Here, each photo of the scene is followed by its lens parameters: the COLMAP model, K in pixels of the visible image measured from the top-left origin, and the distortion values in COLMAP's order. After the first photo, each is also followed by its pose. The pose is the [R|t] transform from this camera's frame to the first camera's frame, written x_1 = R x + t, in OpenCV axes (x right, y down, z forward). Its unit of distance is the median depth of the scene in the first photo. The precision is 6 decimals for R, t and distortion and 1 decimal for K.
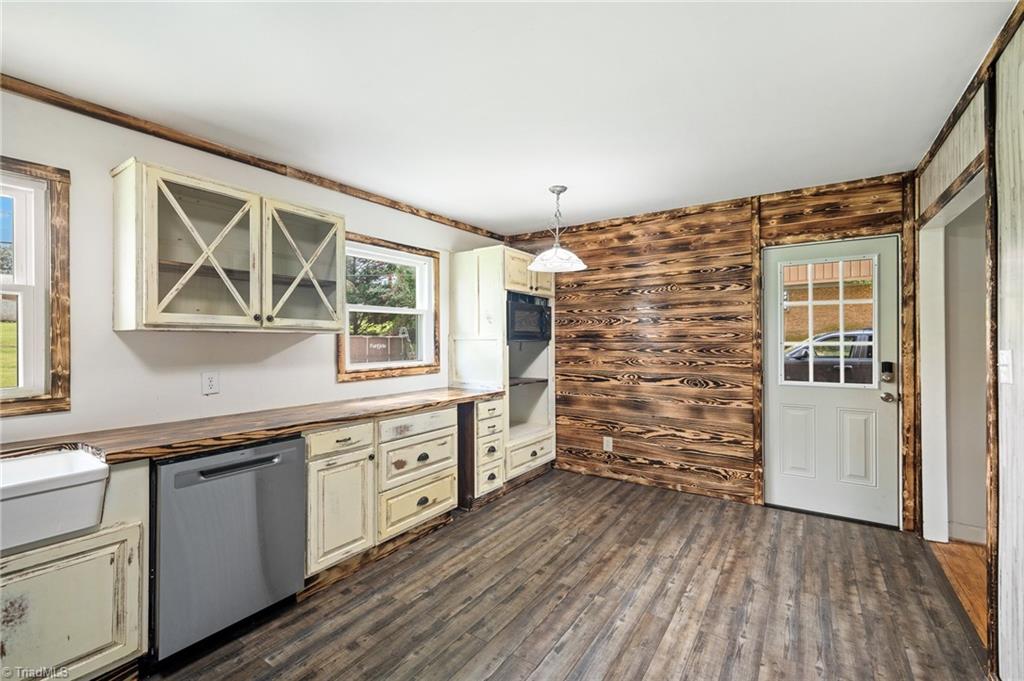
lens RADIAL K [[439.0, 0, 512.0], [0, 439.0, 340.5], [0, 0, 1]] dist [0.001659, 0.000118]
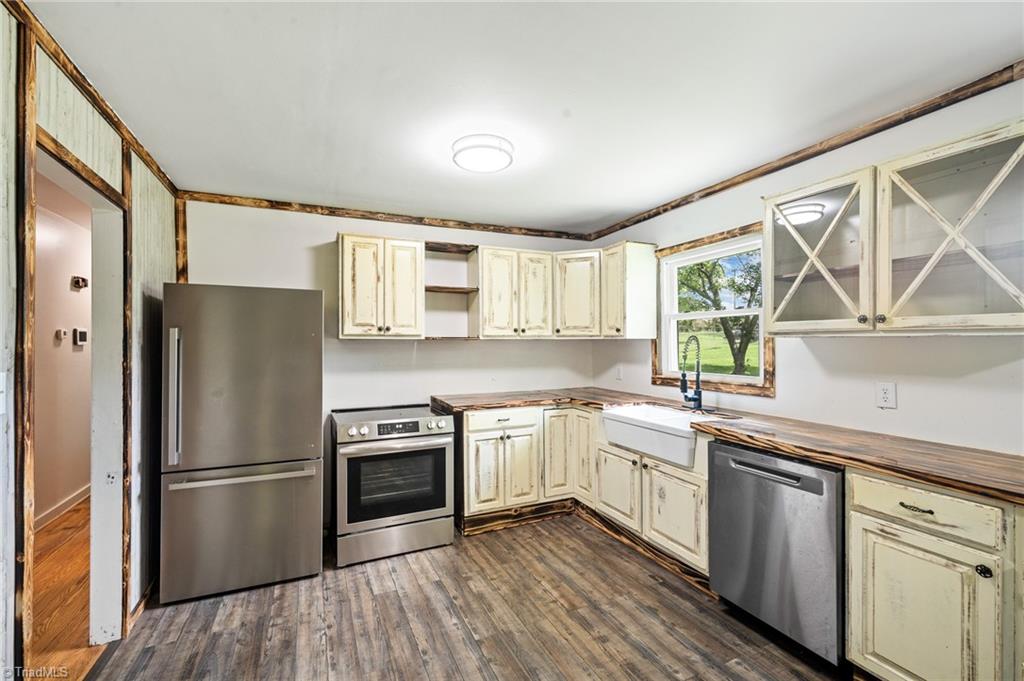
lens RADIAL K [[441.9, 0, 512.0], [0, 441.9, 340.5], [0, 0, 1]] dist [-0.002403, -0.000404]
pose [[-0.523063, 0.001099, -0.852293, 0.469049], [0.005623, 0.999982, -0.002162, -0.013662], [0.852275, -0.005923, -0.523060, 0.877522]]
